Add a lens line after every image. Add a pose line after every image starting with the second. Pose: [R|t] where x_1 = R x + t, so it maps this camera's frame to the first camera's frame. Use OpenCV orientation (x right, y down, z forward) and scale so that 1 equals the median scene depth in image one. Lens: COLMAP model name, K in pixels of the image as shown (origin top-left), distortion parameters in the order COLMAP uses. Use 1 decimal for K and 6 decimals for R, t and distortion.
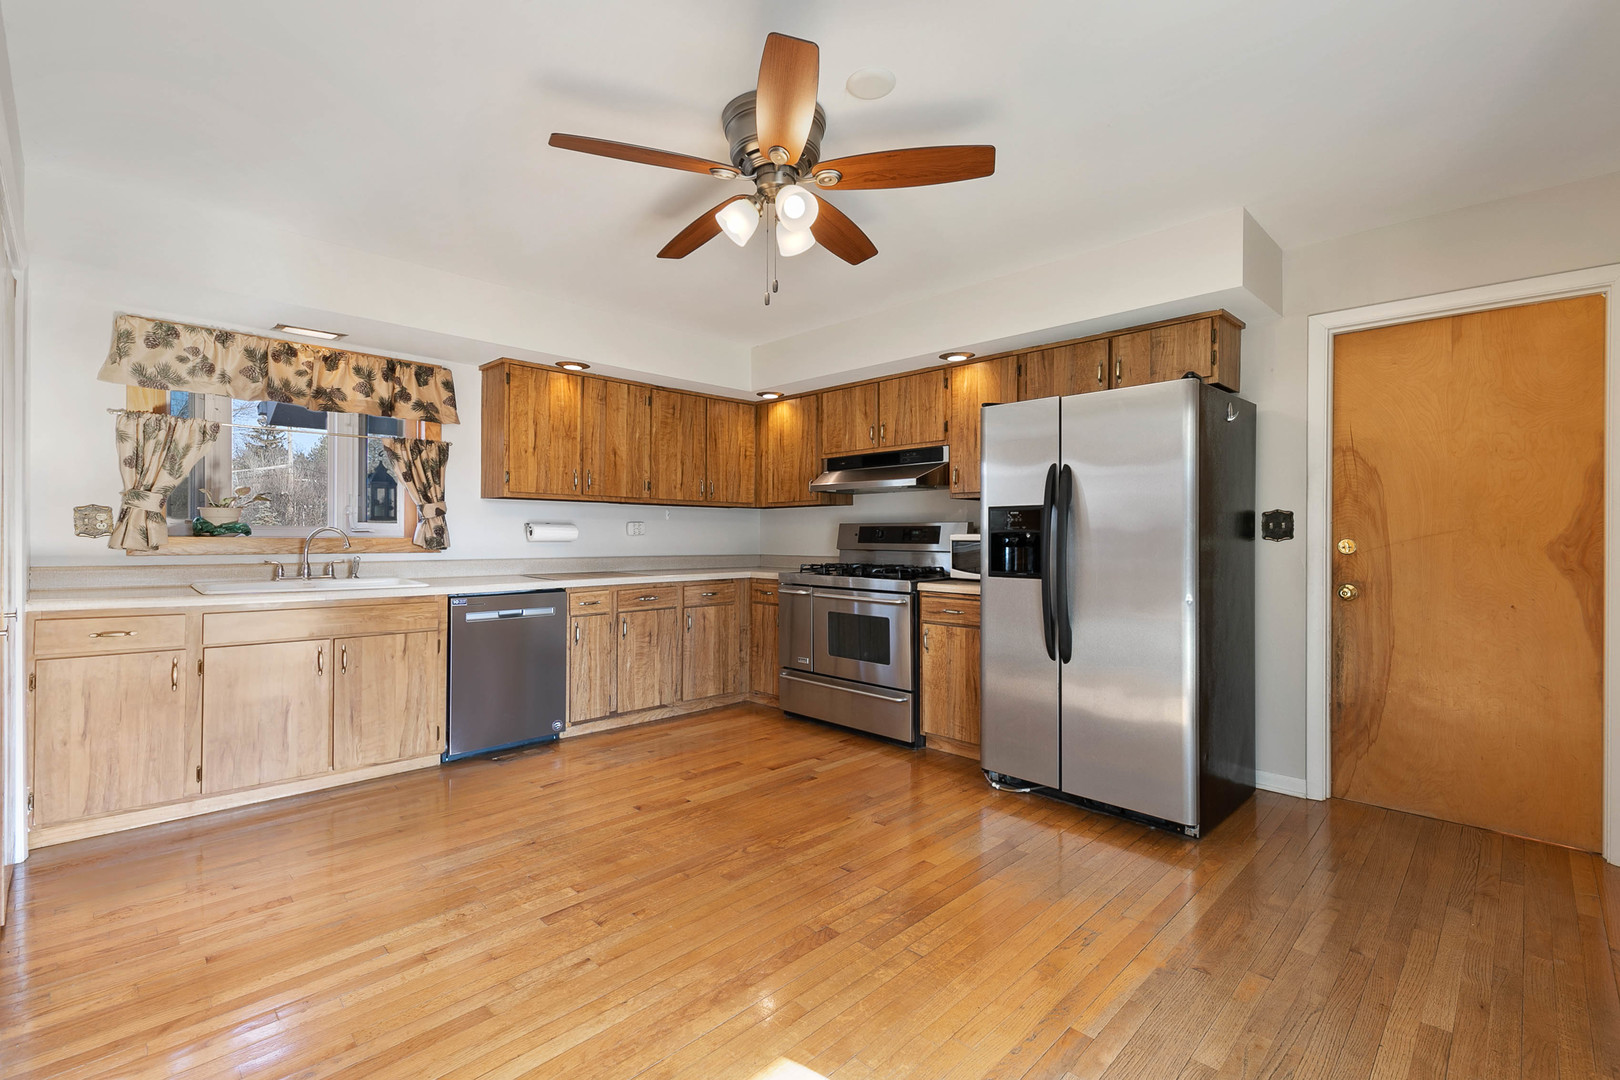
lens RADIAL K [[716.0, 0, 810.0], [0, 716.0, 540.0], [0, 0, 1]] dist [0.015788, 0.000287]
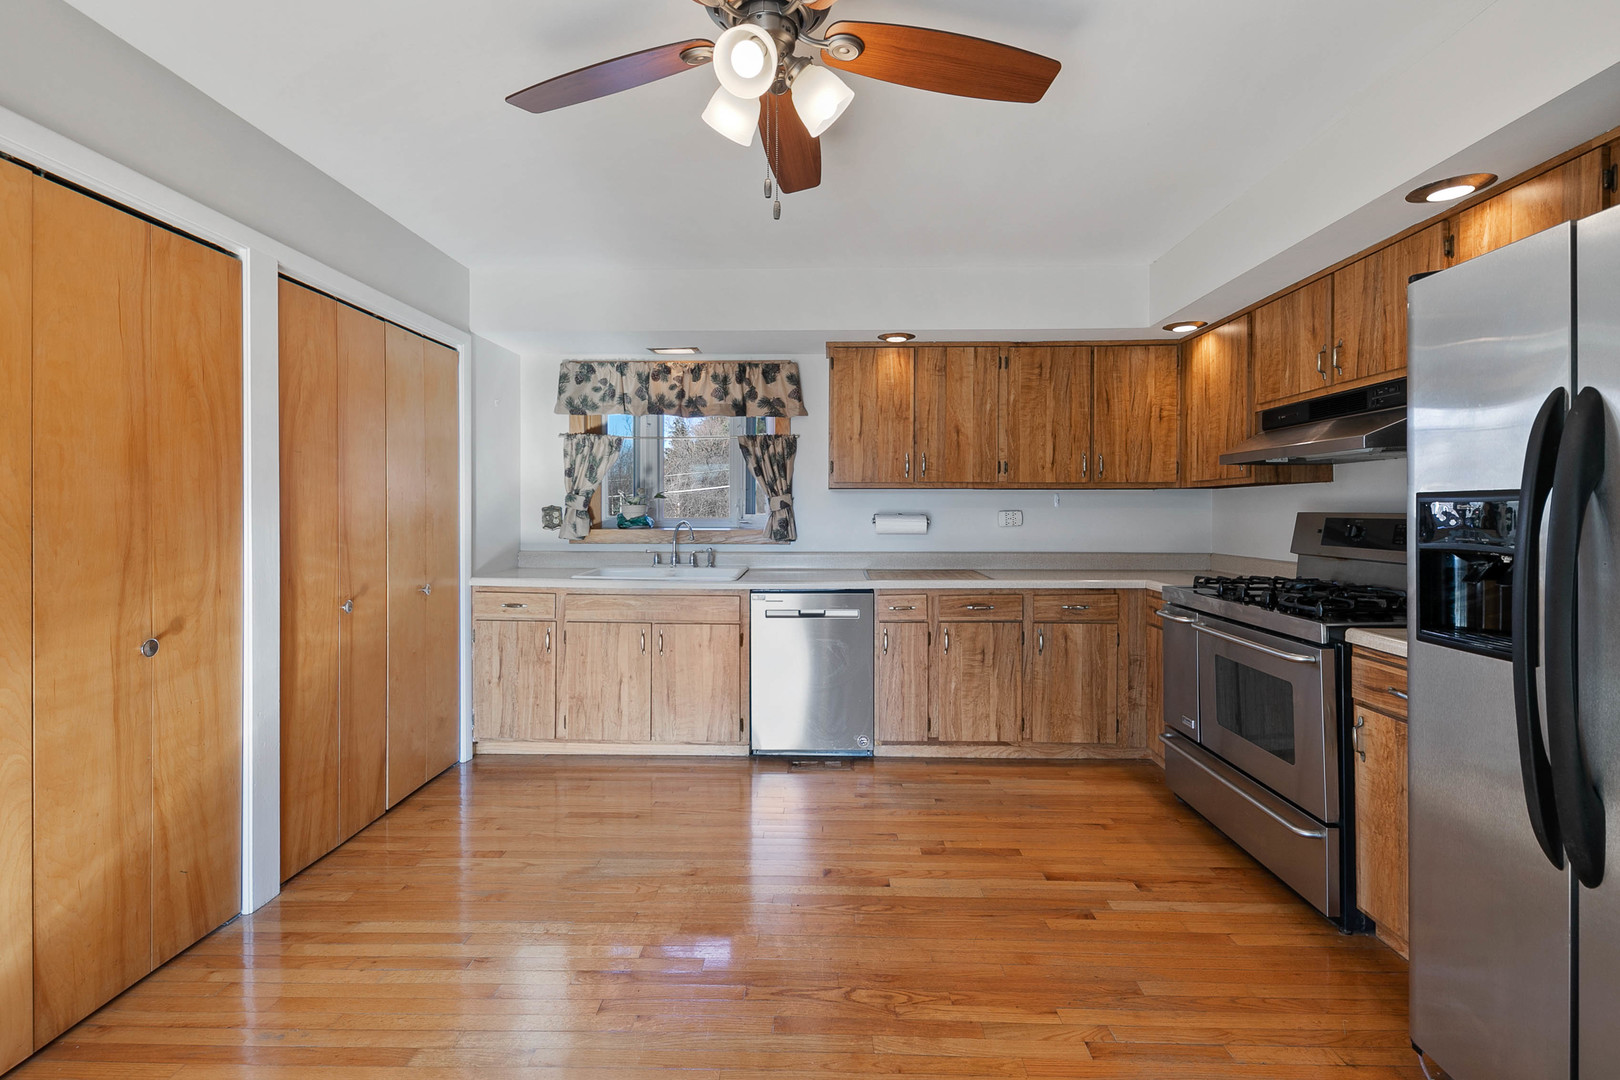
lens RADIAL K [[740.9, 0, 813.1], [0, 740.9, 515.8], [0, 0, 1]] dist [0.010668, 0.000426]
pose [[0.693135, 0.002813, -0.720802, 0.276120], [-0.001437, 0.999996, 0.002521, -0.026729], [0.720806, -0.000711, 0.693136, 0.312016]]
